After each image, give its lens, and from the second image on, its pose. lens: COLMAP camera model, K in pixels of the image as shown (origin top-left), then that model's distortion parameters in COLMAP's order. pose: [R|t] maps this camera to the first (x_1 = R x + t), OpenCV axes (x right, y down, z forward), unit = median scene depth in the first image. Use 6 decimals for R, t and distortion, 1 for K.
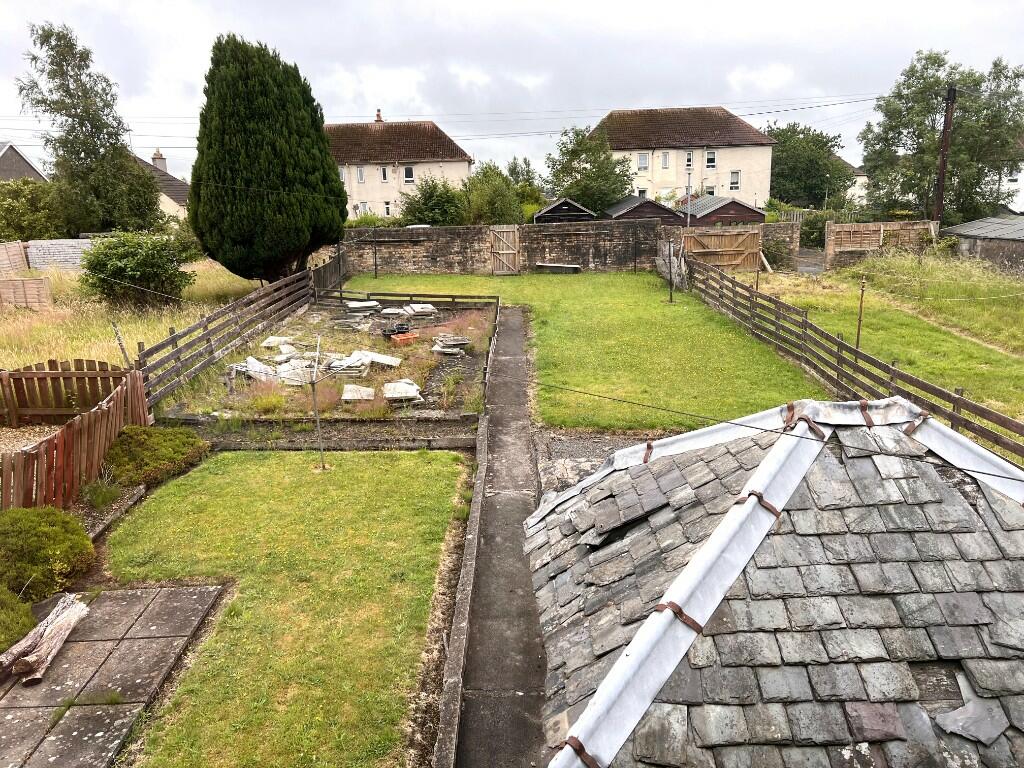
lens RADIAL K [[794.3, 0, 512.0], [0, 794.3, 384.0], [0, 0, 1]] dist [0.022252, -0.007324]
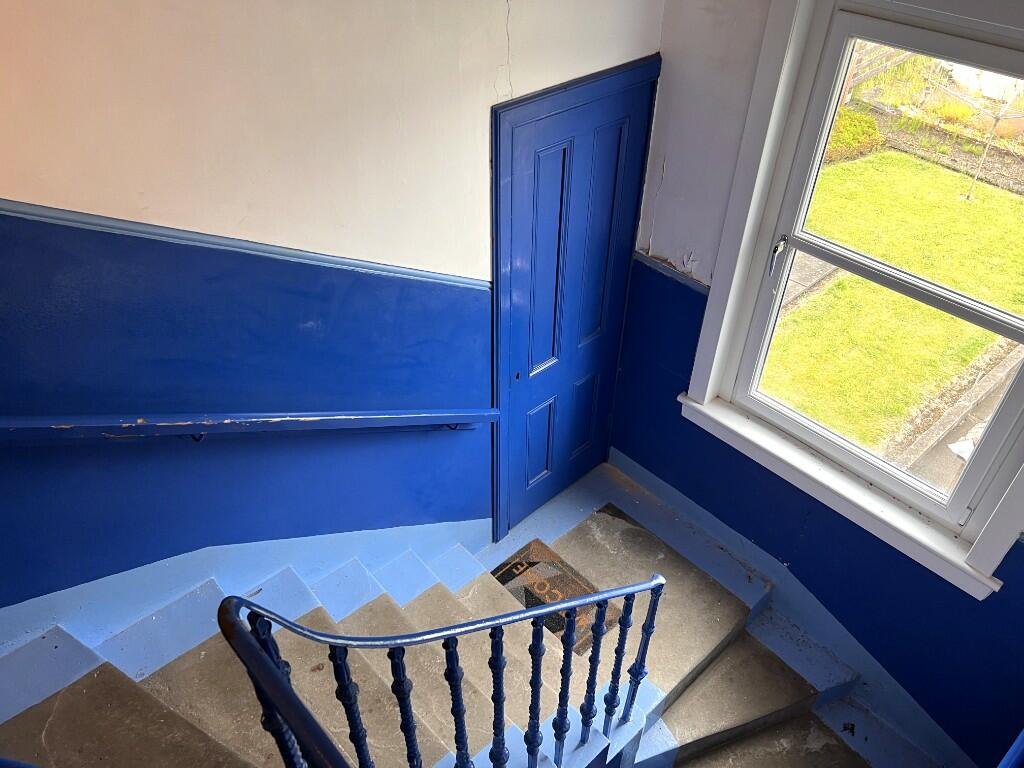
lens RADIAL K [[794.3, 0, 512.0], [0, 794.3, 384.0], [0, 0, 1]] dist [0.022252, -0.007324]
pose [[0.670562, 0.506789, -0.541767, 0.114927], [-0.225434, 0.834957, 0.502023, -0.147504], [0.706772, -0.214504, 0.674138, -0.405543]]
